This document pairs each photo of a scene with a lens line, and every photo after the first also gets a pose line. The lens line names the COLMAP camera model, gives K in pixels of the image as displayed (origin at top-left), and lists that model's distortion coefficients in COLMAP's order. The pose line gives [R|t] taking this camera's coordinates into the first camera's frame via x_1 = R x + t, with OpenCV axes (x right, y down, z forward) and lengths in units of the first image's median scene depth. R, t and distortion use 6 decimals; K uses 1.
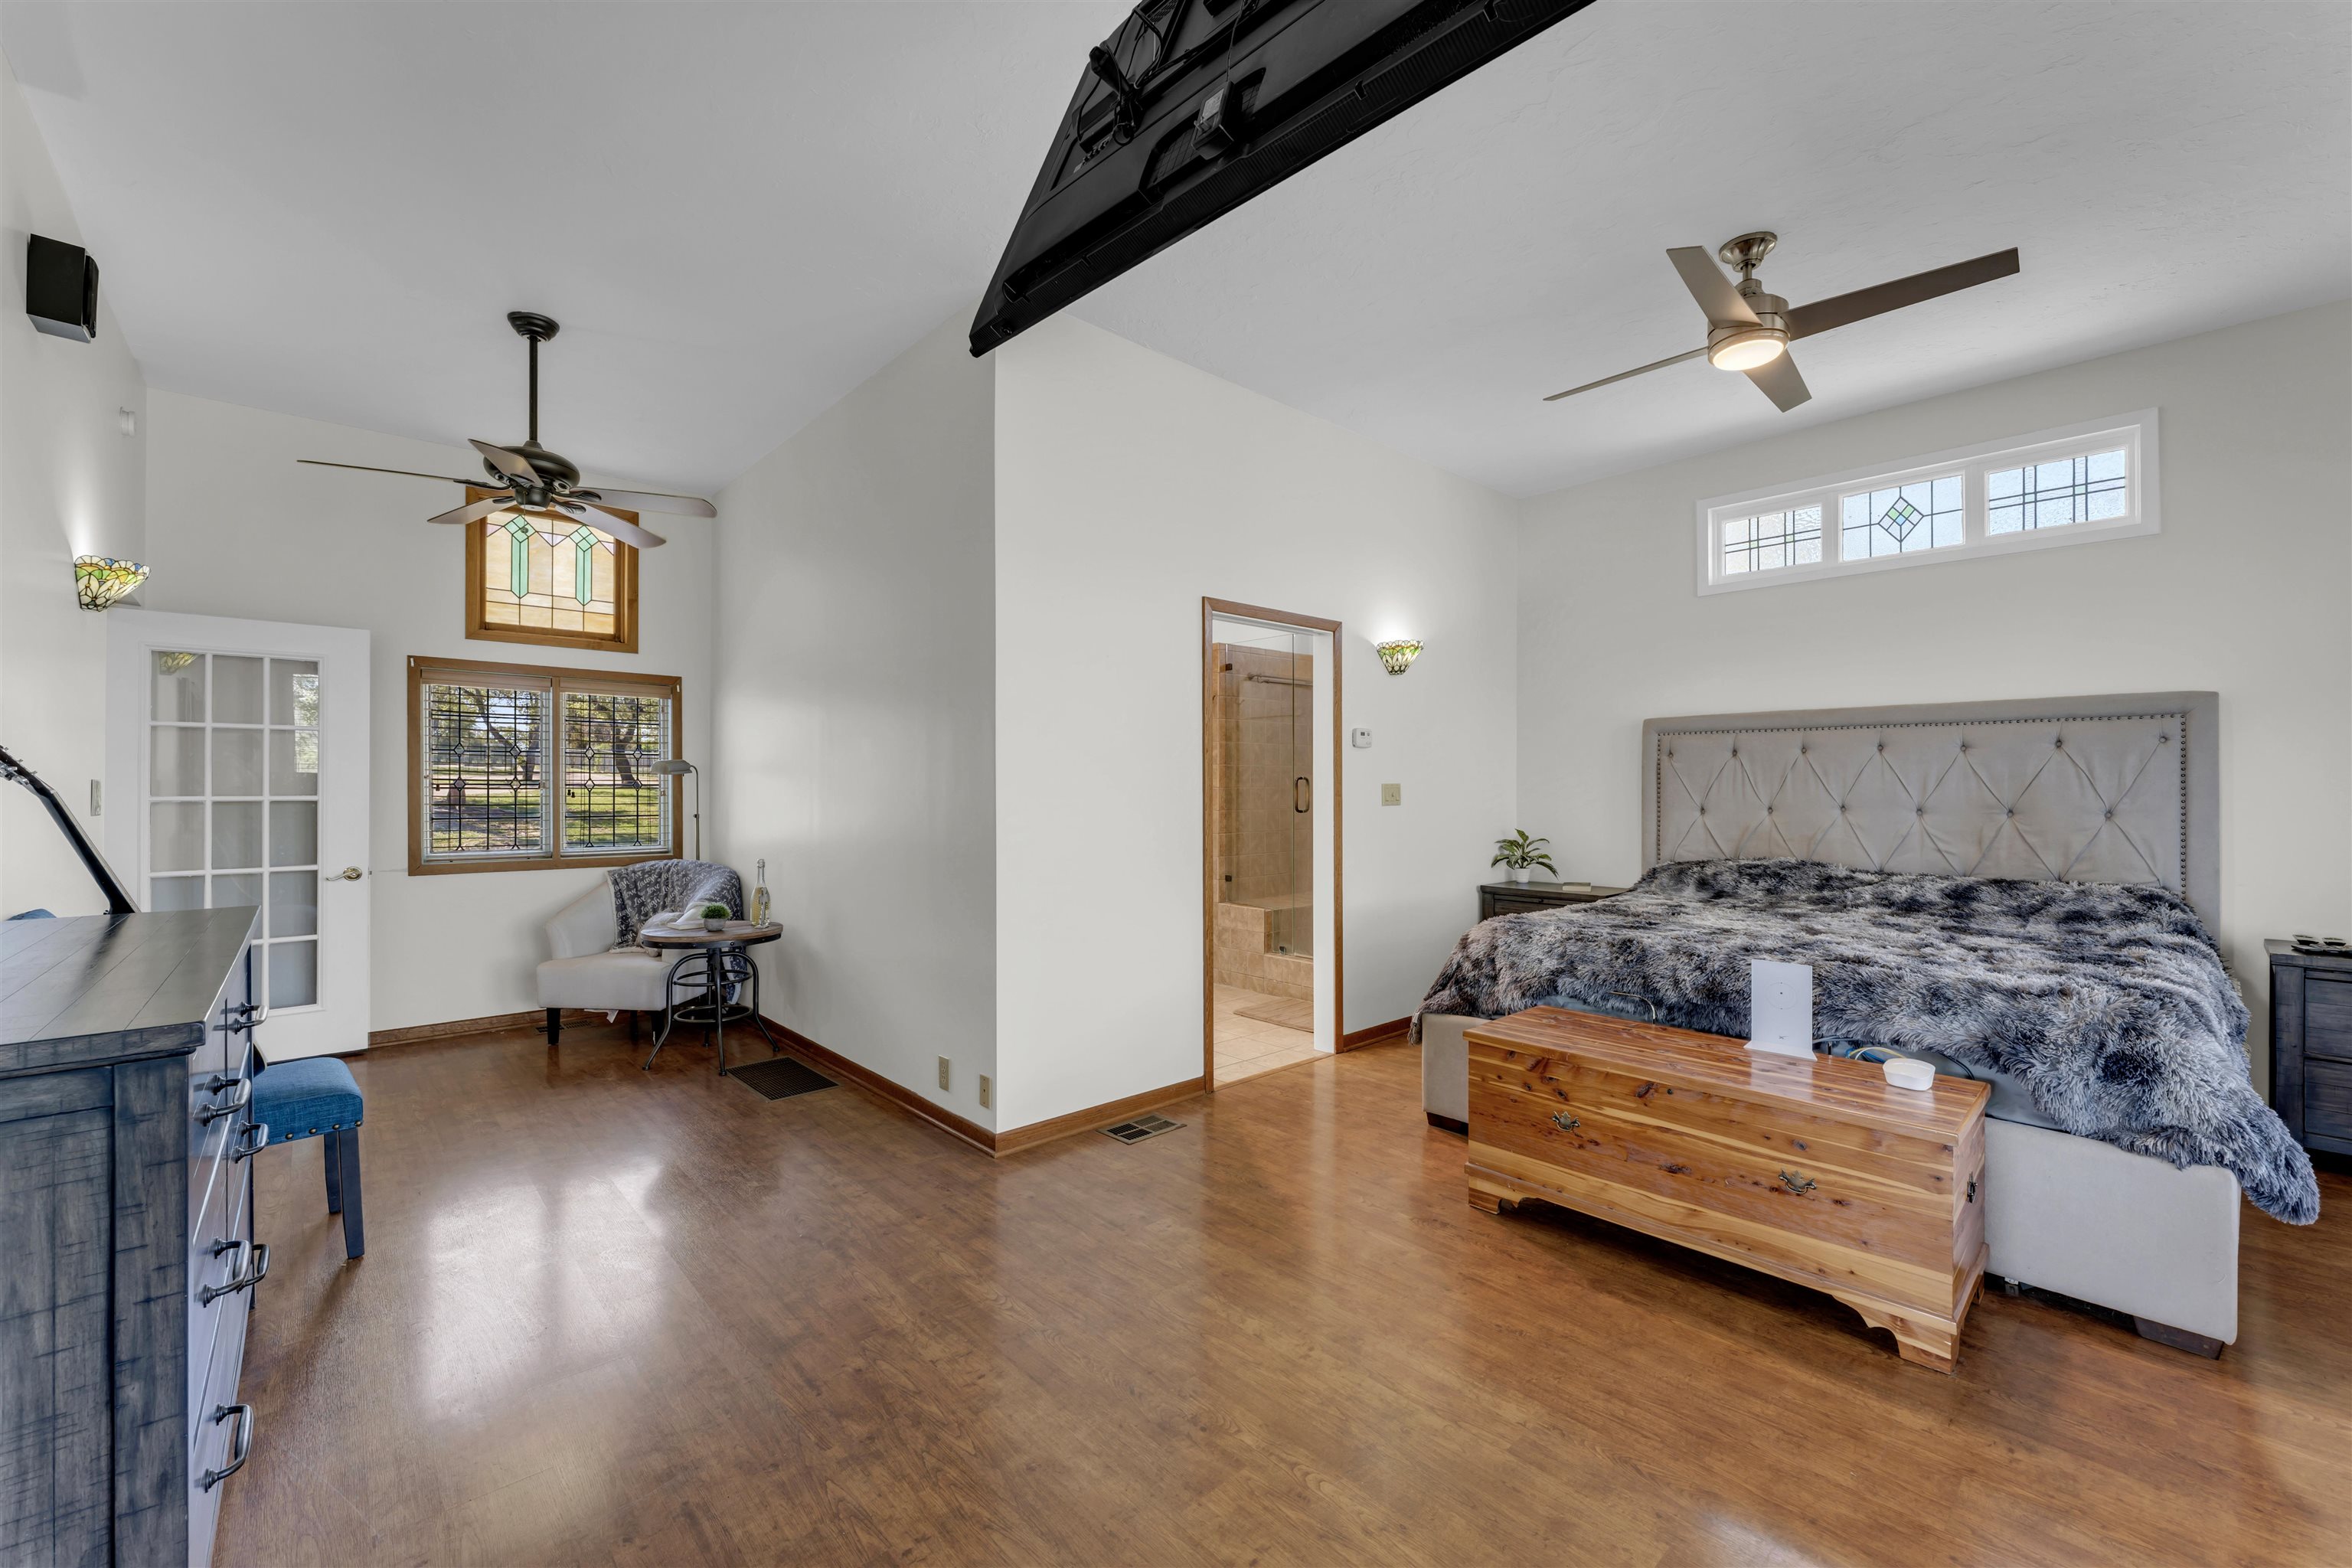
lens RADIAL K [[937.0, 0, 1174.9], [0, 937.0, 769.2], [0, 0, 1]] dist [0.000205, -0.000507]
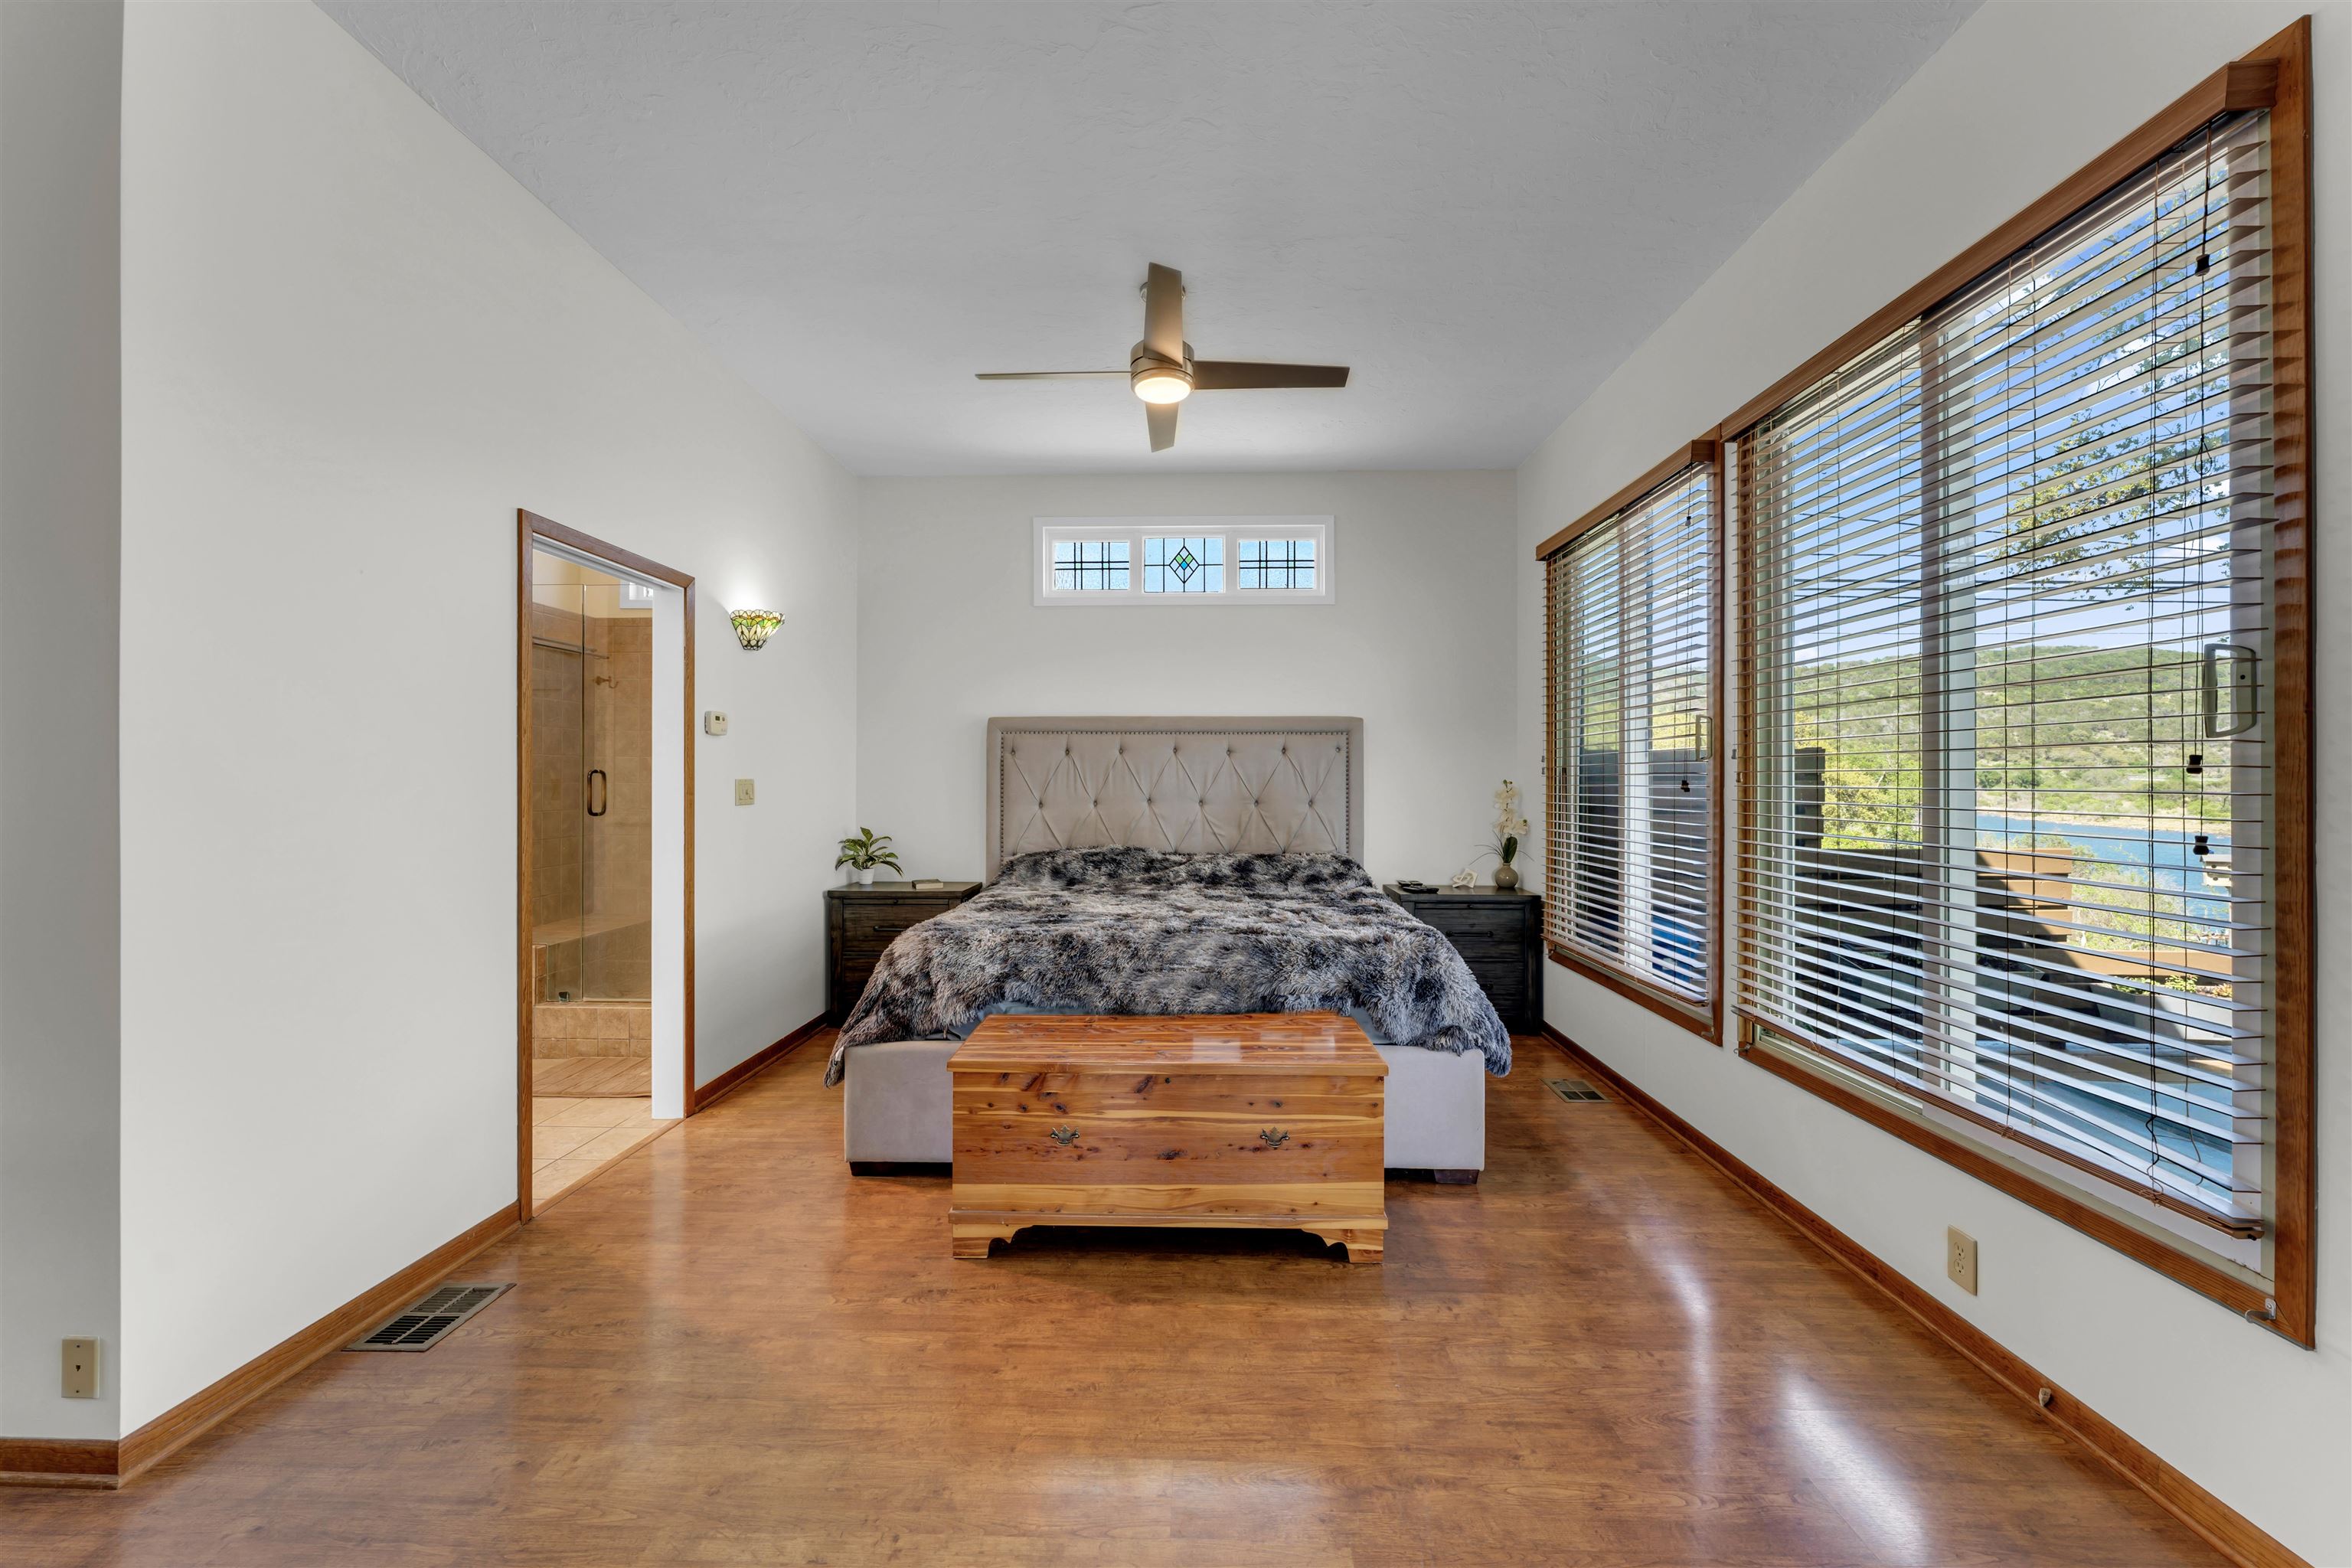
lens RADIAL K [[937.0, 0, 1174.9], [0, 937.0, 769.2], [0, 0, 1]] dist [0.000205, -0.000507]
pose [[0.702824, 0.010258, 0.711290, -0.147531], [-0.014171, 0.999899, -0.000418, 0.002438], [-0.711222, -0.009786, 0.702899, 0.203916]]
